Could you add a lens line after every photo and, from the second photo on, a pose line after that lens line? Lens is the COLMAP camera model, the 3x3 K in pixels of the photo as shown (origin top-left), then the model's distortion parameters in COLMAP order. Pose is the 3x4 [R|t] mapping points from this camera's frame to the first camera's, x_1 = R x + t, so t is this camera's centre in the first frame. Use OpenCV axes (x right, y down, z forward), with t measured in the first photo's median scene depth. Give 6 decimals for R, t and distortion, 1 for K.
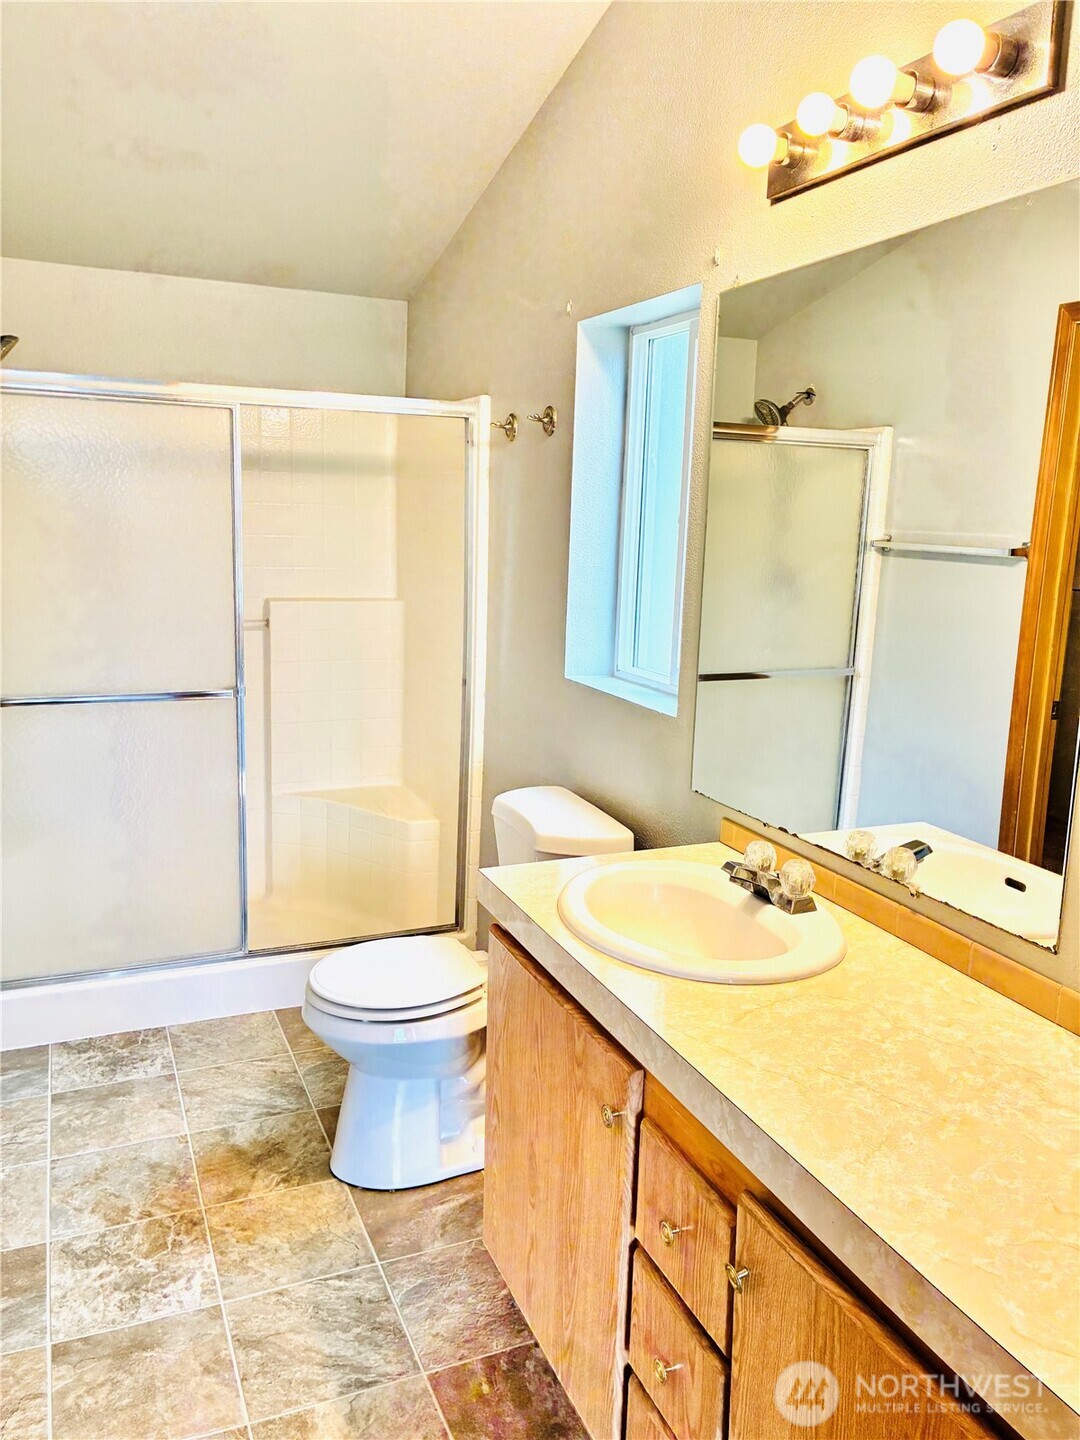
lens RADIAL K [[1089.7, 0, 537.9], [0, 1089.7, 716.0], [0, 0, 1]] dist [0.030682, -0.043277]
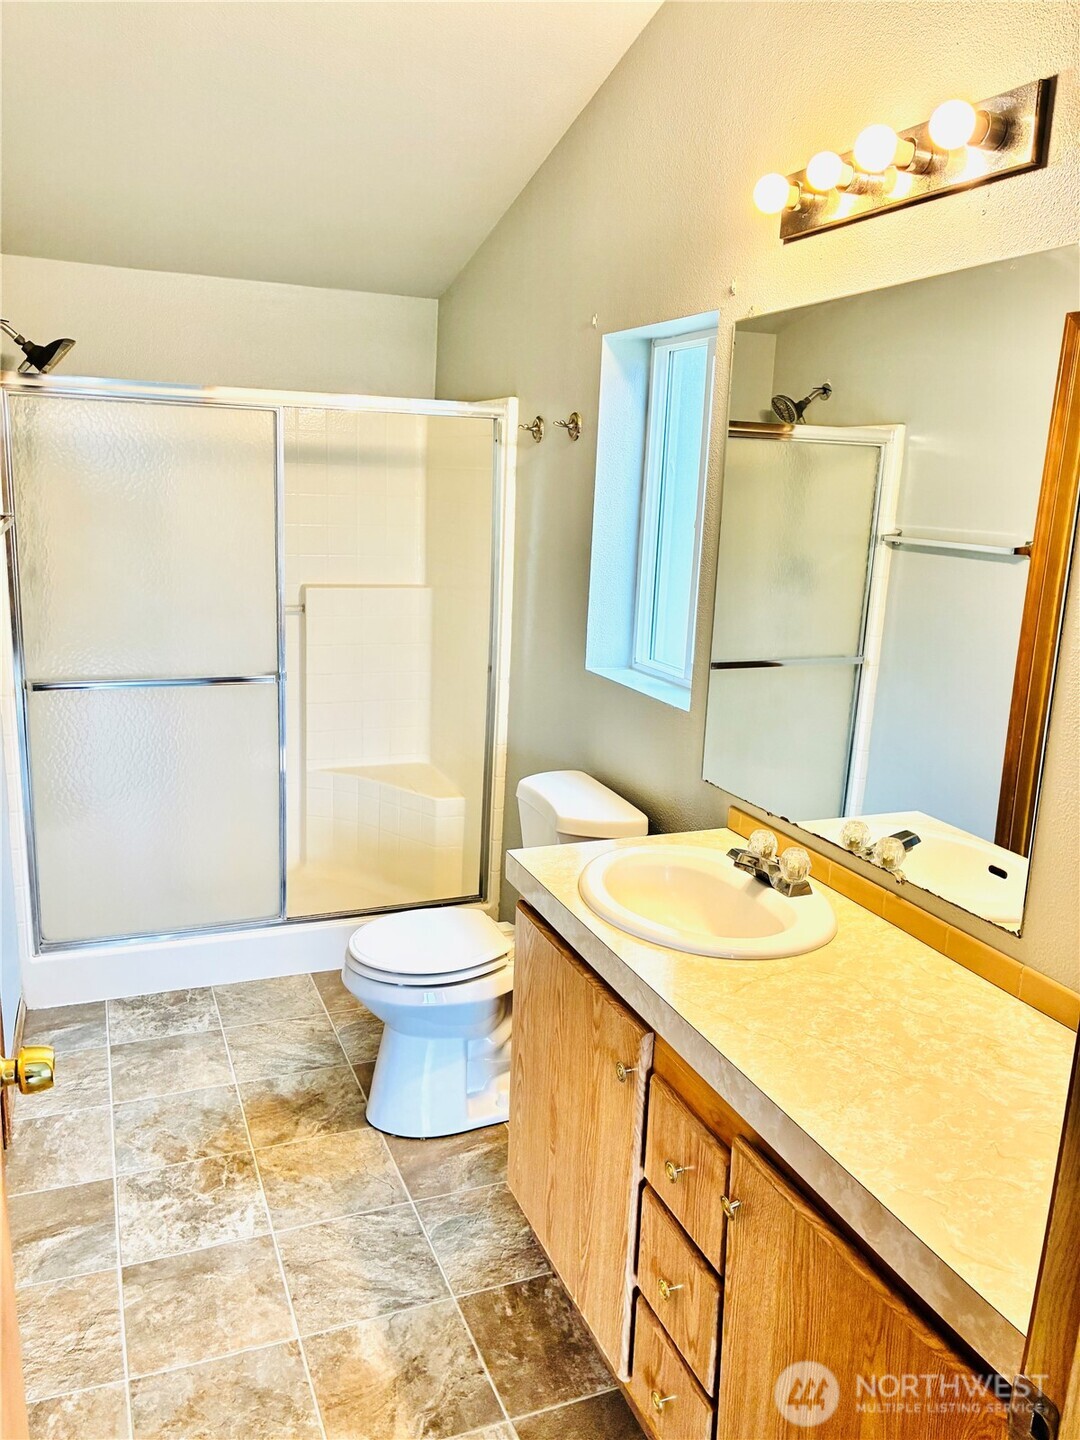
lens RADIAL K [[1089.7, 0, 529.3], [0, 1089.7, 714.5], [0, 0, 1]] dist [0.030682, -0.043277]
pose [[0.999660, 0.012273, -0.023022, -0.008048], [-0.011626, 0.999539, 0.028041, -0.028425], [0.023355, -0.027764, 0.999342, -0.099042]]
